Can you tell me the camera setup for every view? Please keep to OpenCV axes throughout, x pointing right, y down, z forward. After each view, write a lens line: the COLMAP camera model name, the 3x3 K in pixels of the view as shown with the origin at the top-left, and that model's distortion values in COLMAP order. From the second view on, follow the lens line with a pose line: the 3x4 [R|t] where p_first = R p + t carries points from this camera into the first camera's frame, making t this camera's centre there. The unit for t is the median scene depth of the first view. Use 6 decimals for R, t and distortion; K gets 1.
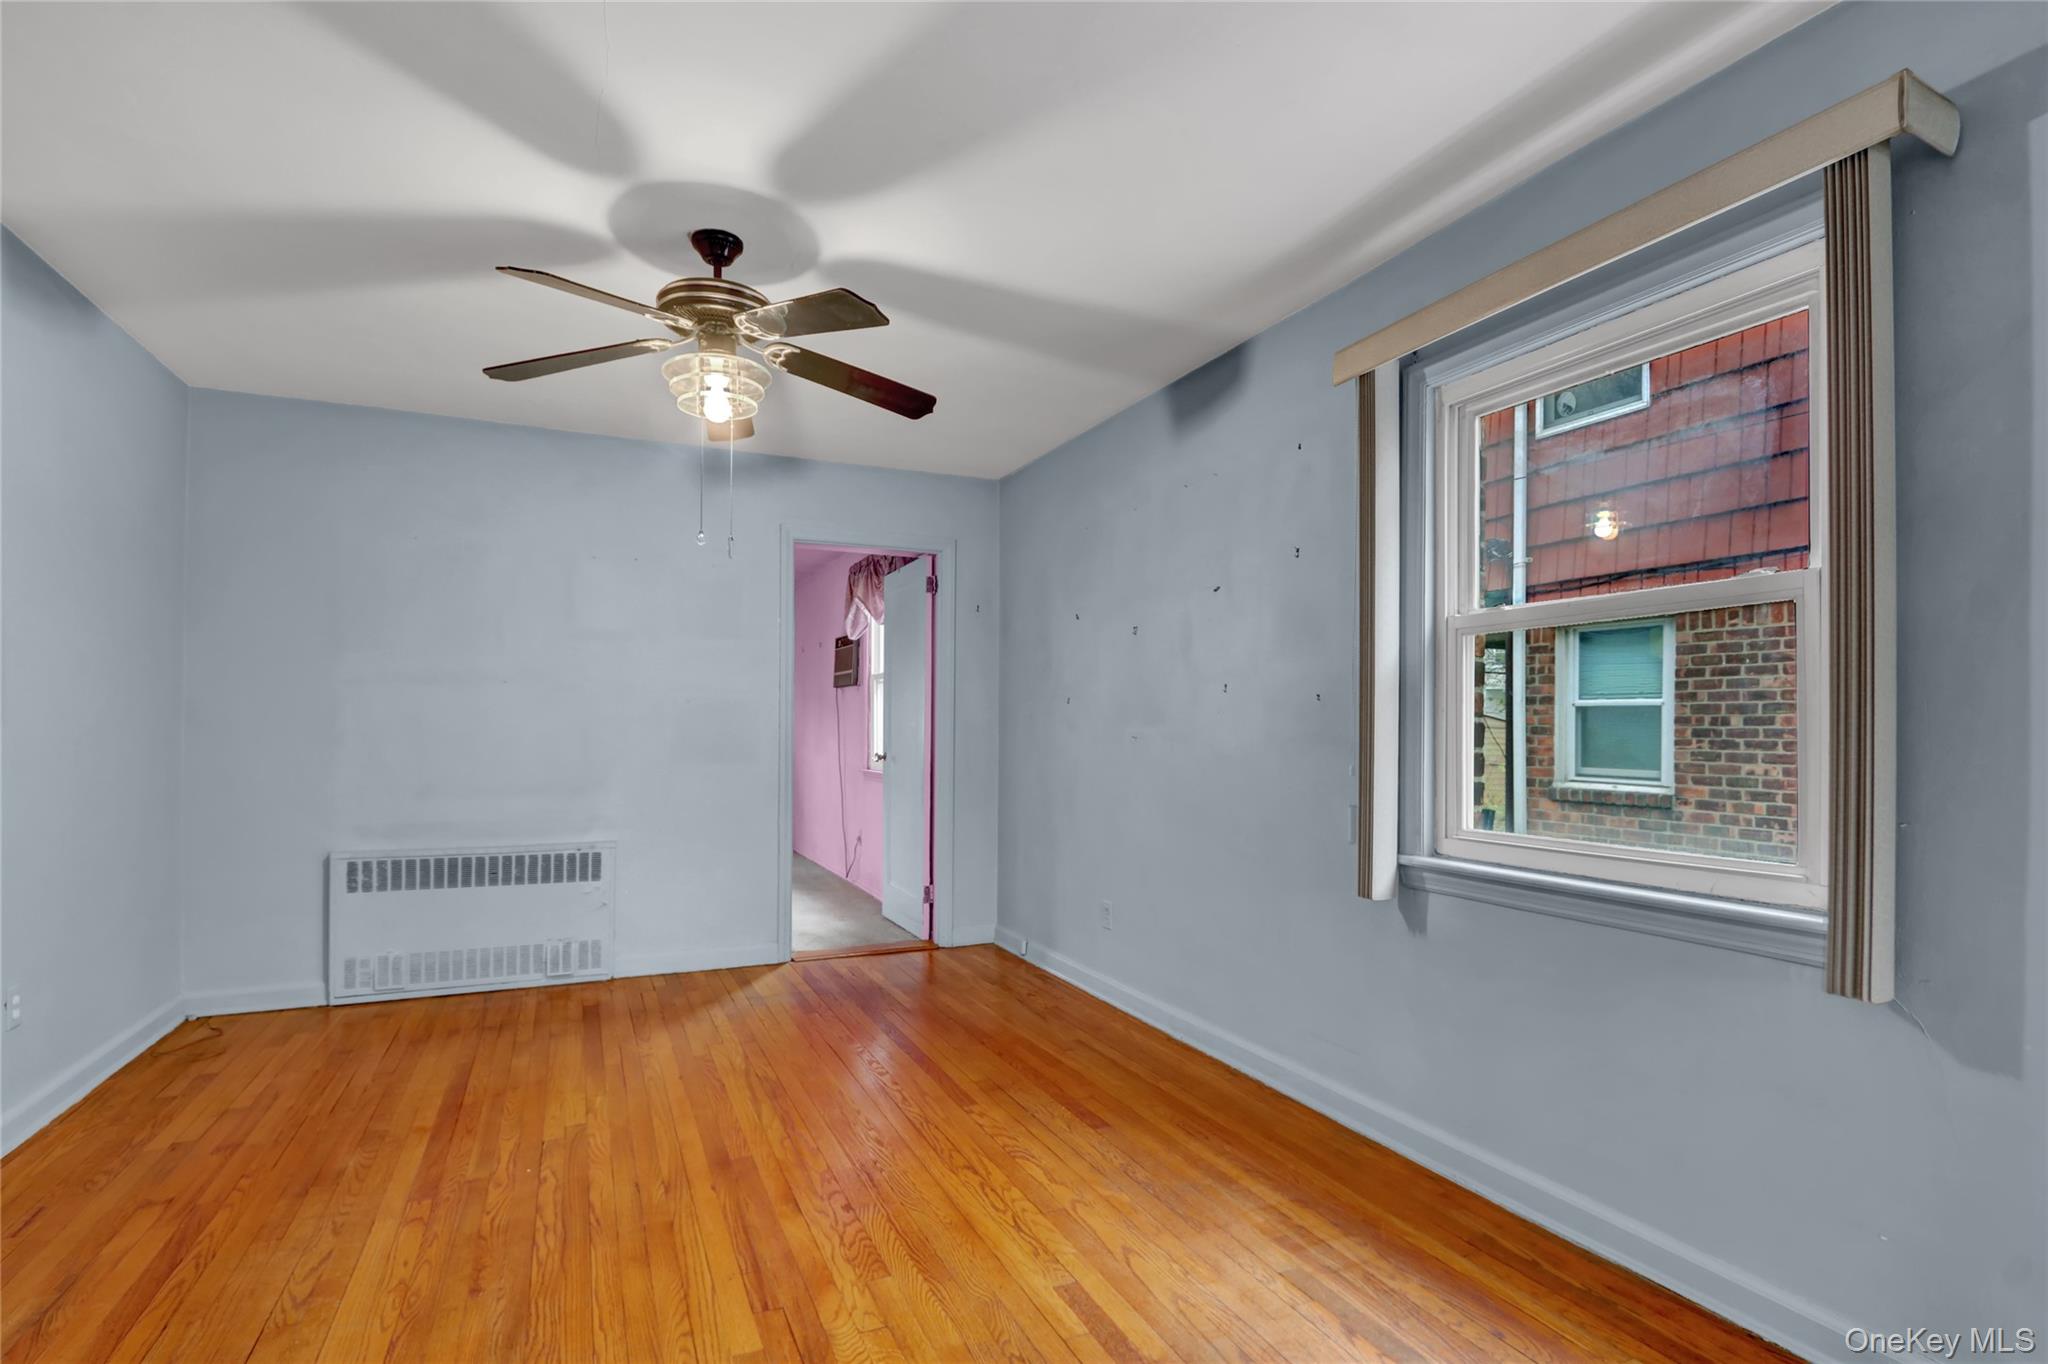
lens RADIAL K [[962.7, 0, 998.7], [0, 962.7, 719.3], [0, 0, 1]] dist [-0.011348, -0.000062]
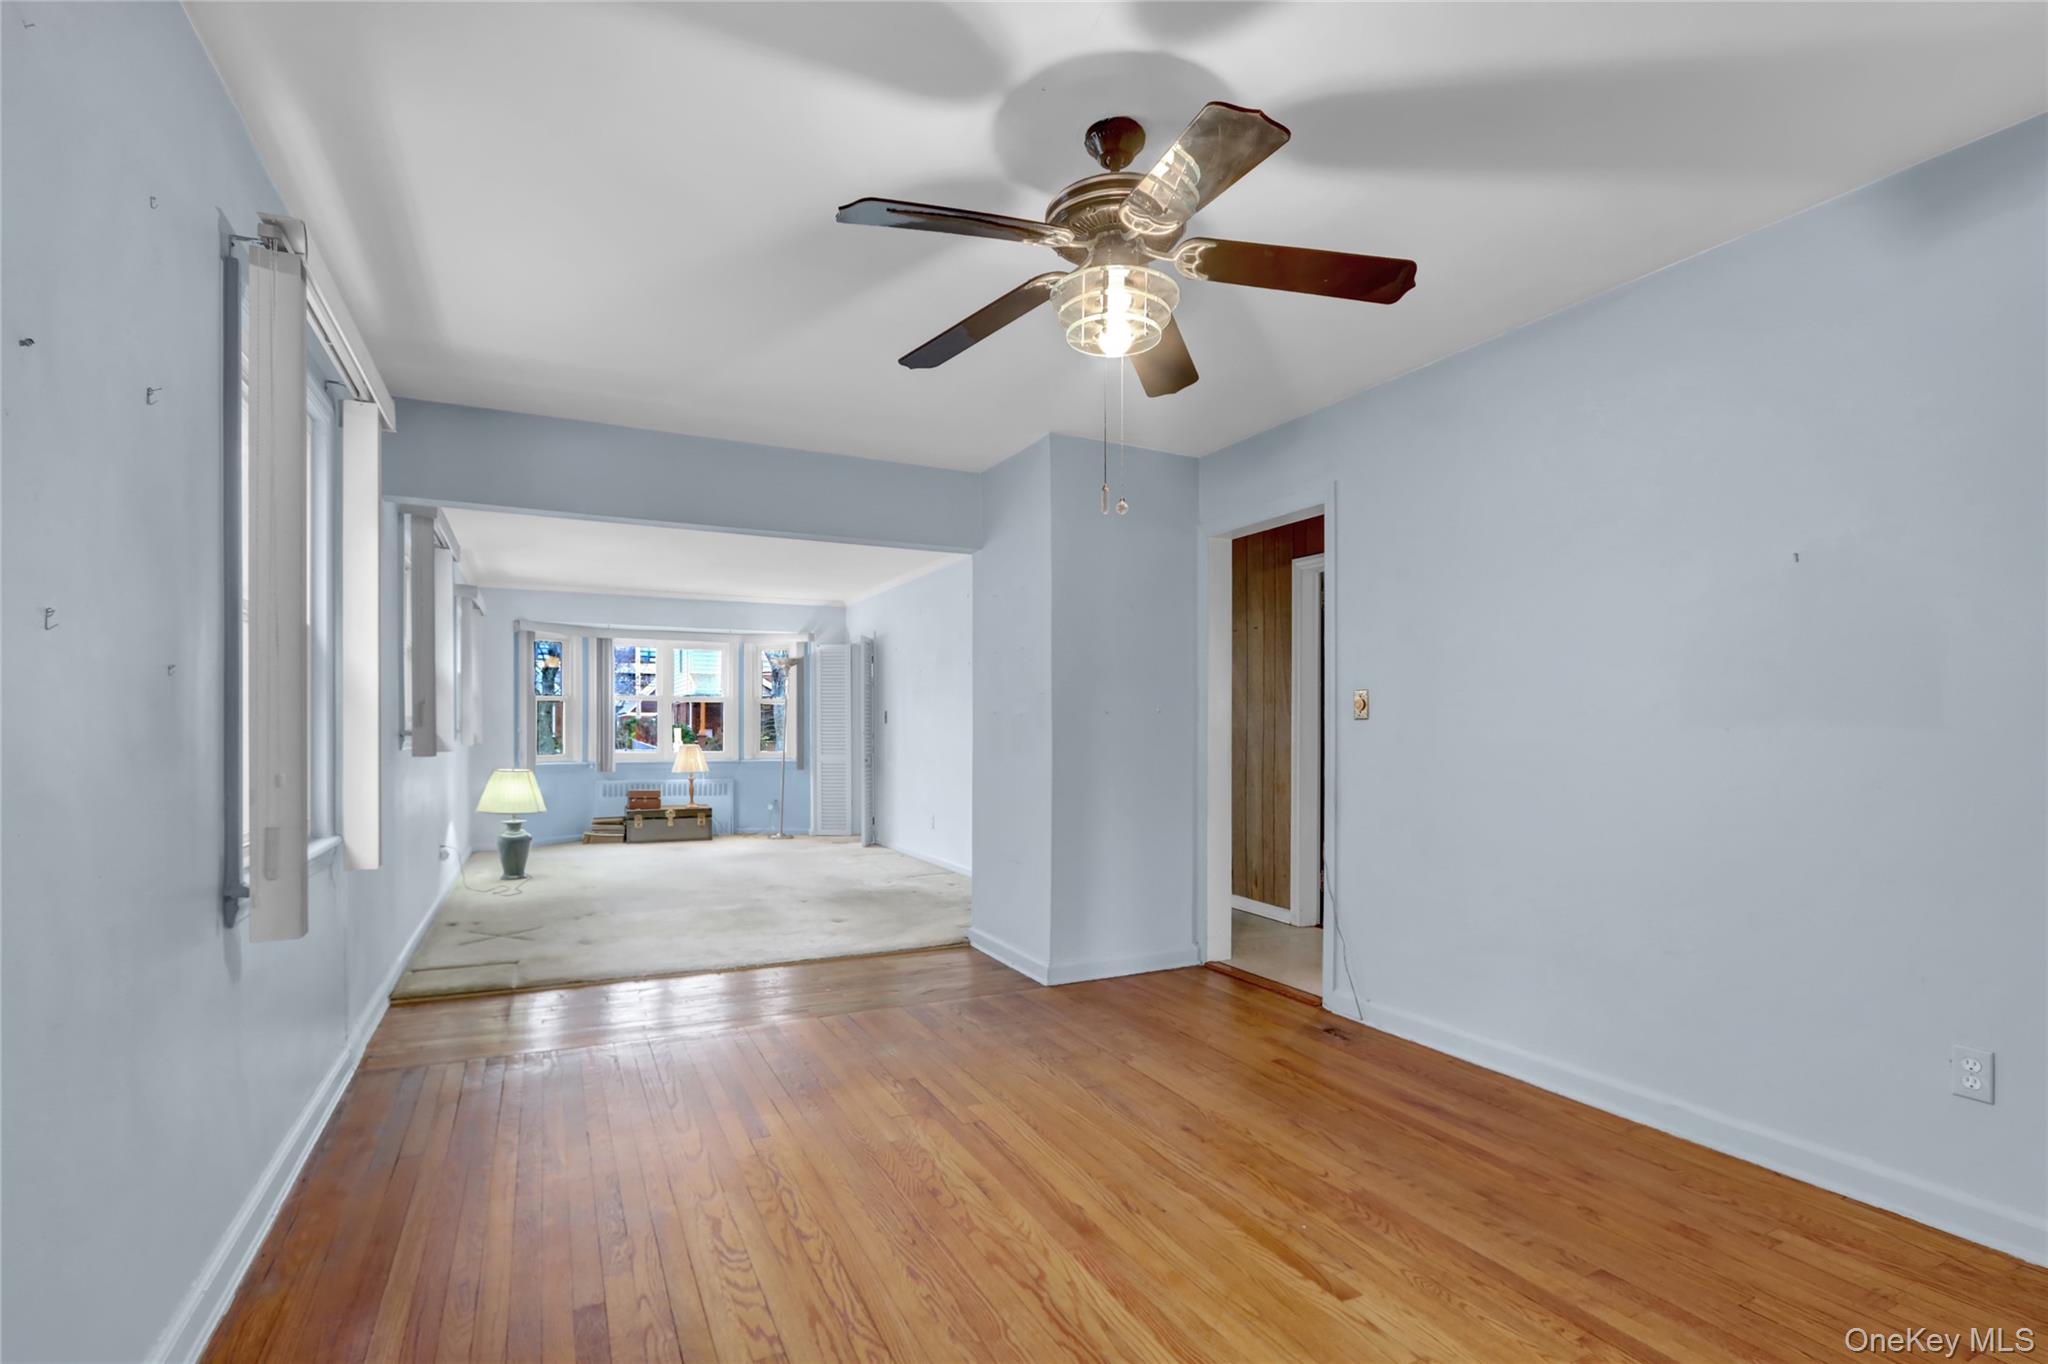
lens RADIAL K [[994.5, 0, 1019.1], [0, 994.5, 736.9], [0, 0, 1]] dist [-0.004237, 0.000021]
pose [[-0.999197, -0.004733, -0.039789, -0.191800], [-0.004711, 0.999989, -0.000631, 0.017671], [0.039792, -0.000443, -0.999208, 1.950890]]
